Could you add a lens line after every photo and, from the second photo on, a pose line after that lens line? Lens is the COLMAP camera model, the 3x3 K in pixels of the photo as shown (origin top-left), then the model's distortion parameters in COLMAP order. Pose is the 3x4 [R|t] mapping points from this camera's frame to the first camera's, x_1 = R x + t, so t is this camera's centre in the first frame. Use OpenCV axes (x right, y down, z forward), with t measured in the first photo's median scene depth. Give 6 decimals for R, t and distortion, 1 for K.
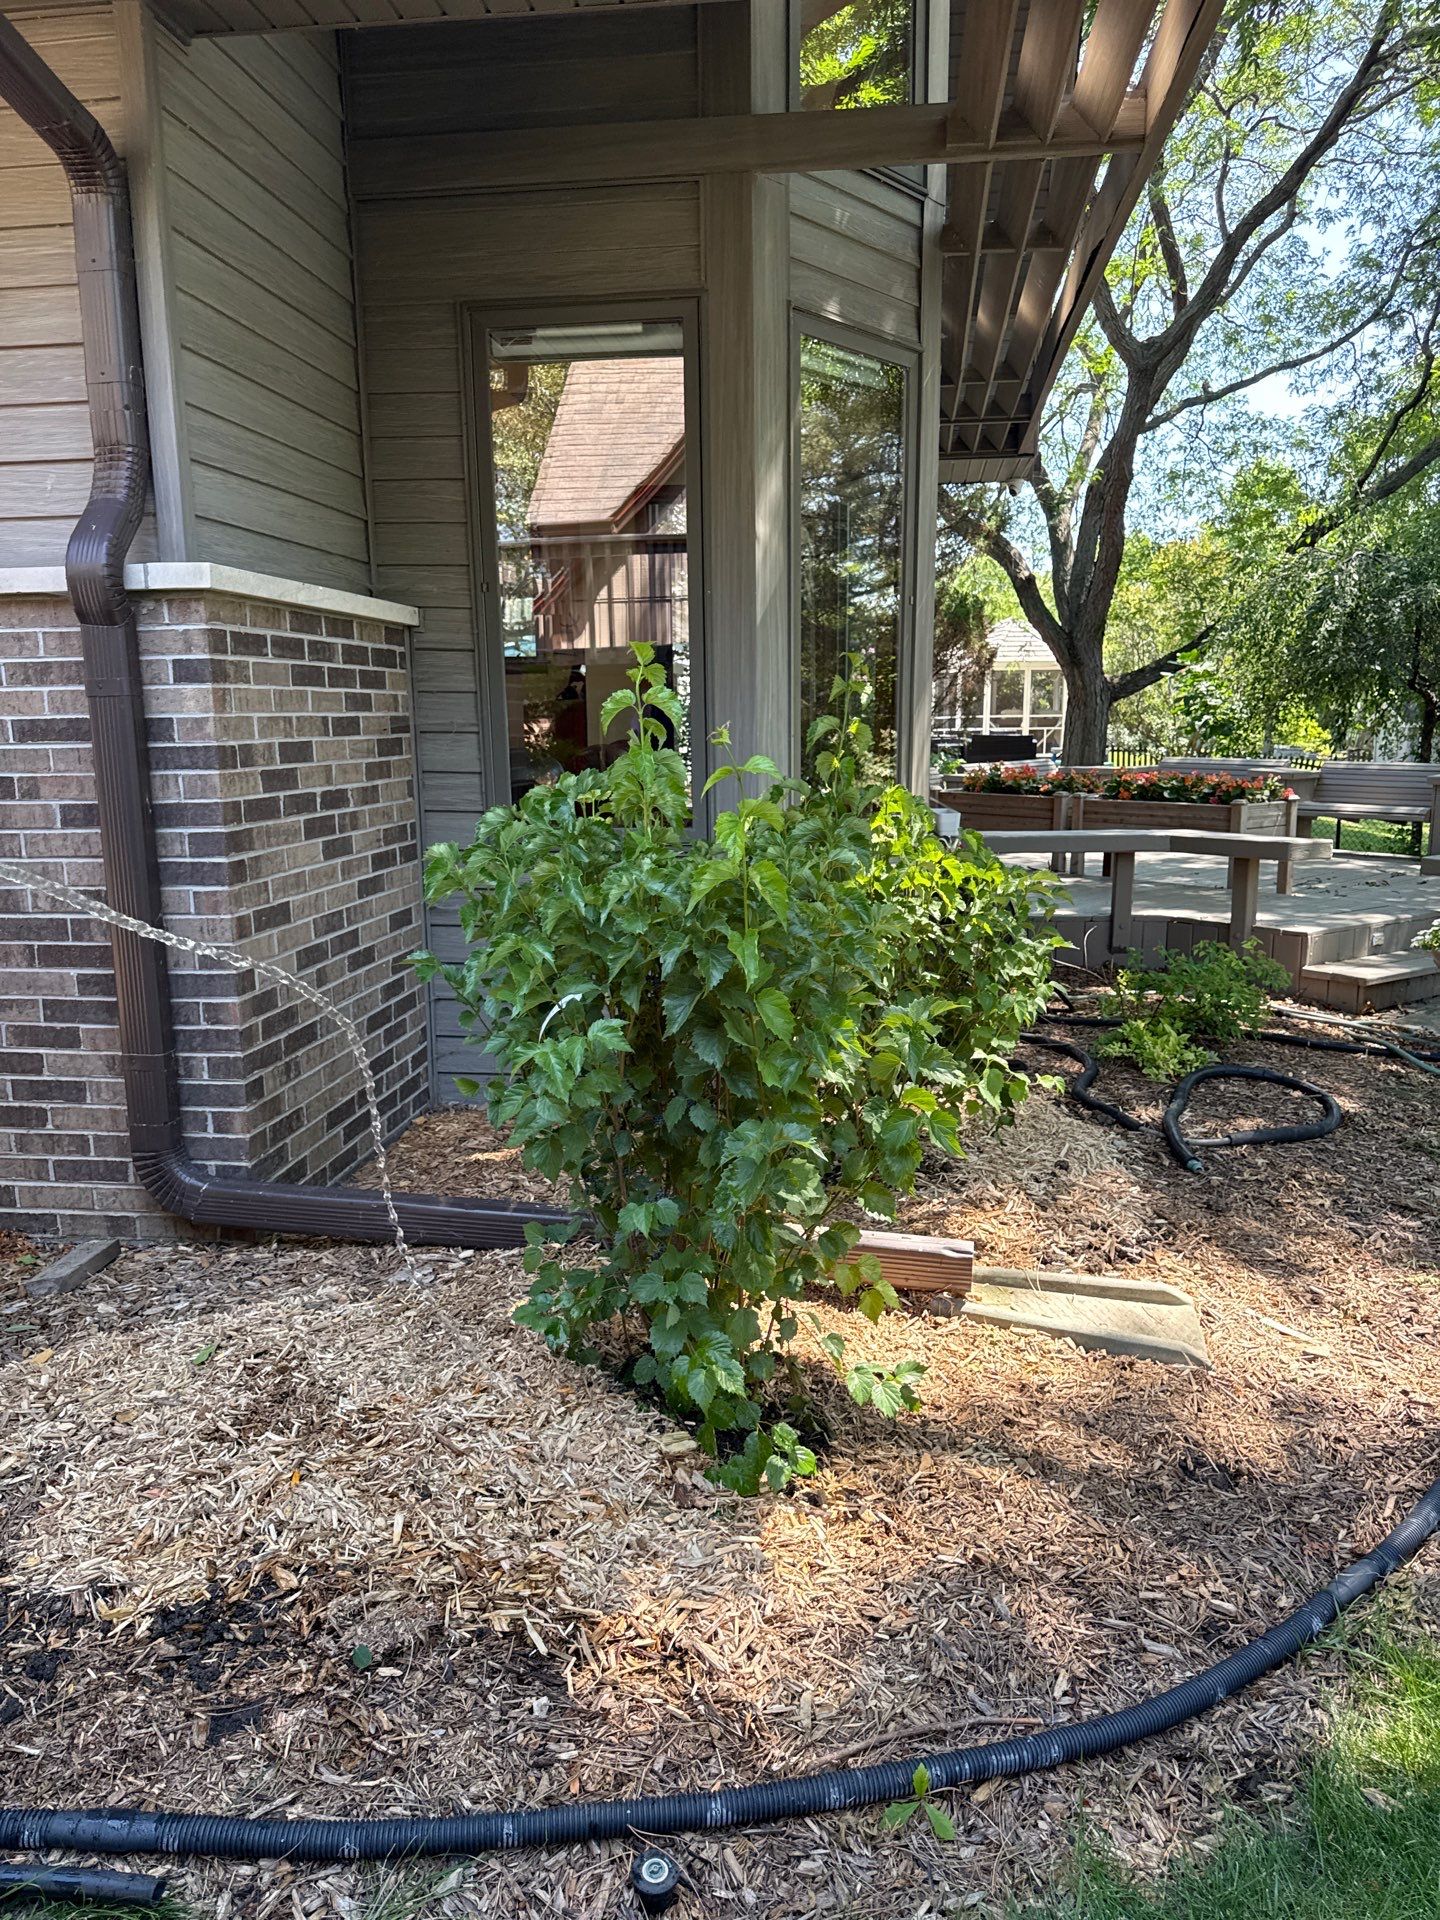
lens RADIAL K [[1364.2, 0, 709.3], [0, 1364.2, 955.4], [0, 0, 1]] dist [0.005242, -0.008081]
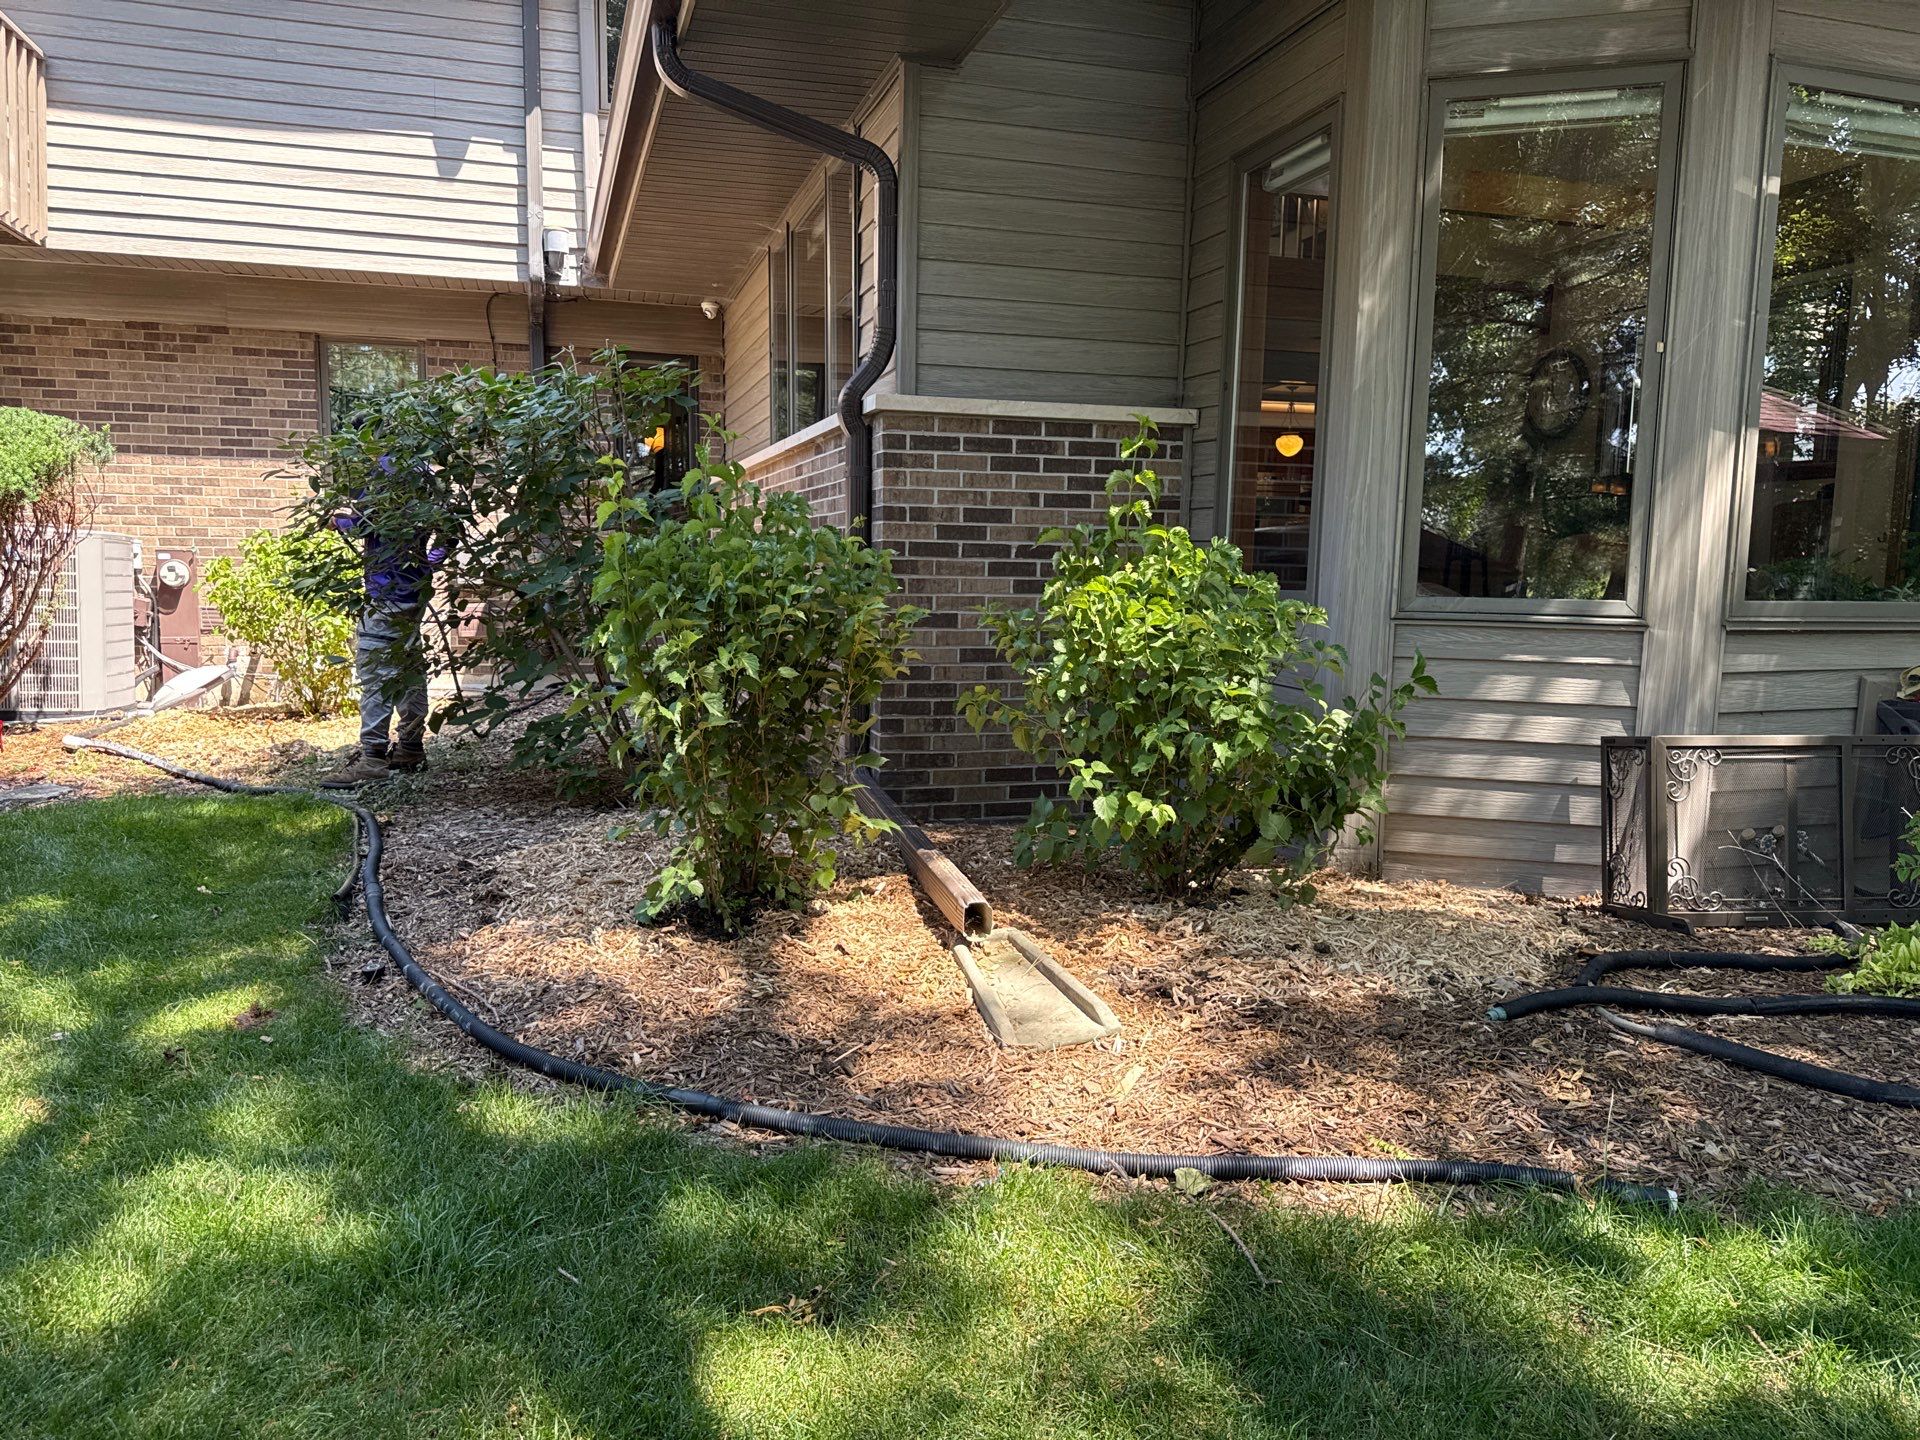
lens RADIAL K [[1364.2, 0, 960.0], [0, 1364.2, 720.0], [0, 0, 1]] dist [0.005242, -0.008081]
pose [[0.394721, 0.115586, -0.911502, 1.030852], [-0.176307, 0.983148, 0.048323, 0.001234], [0.901727, 0.141630, 0.408447, 0.398718]]
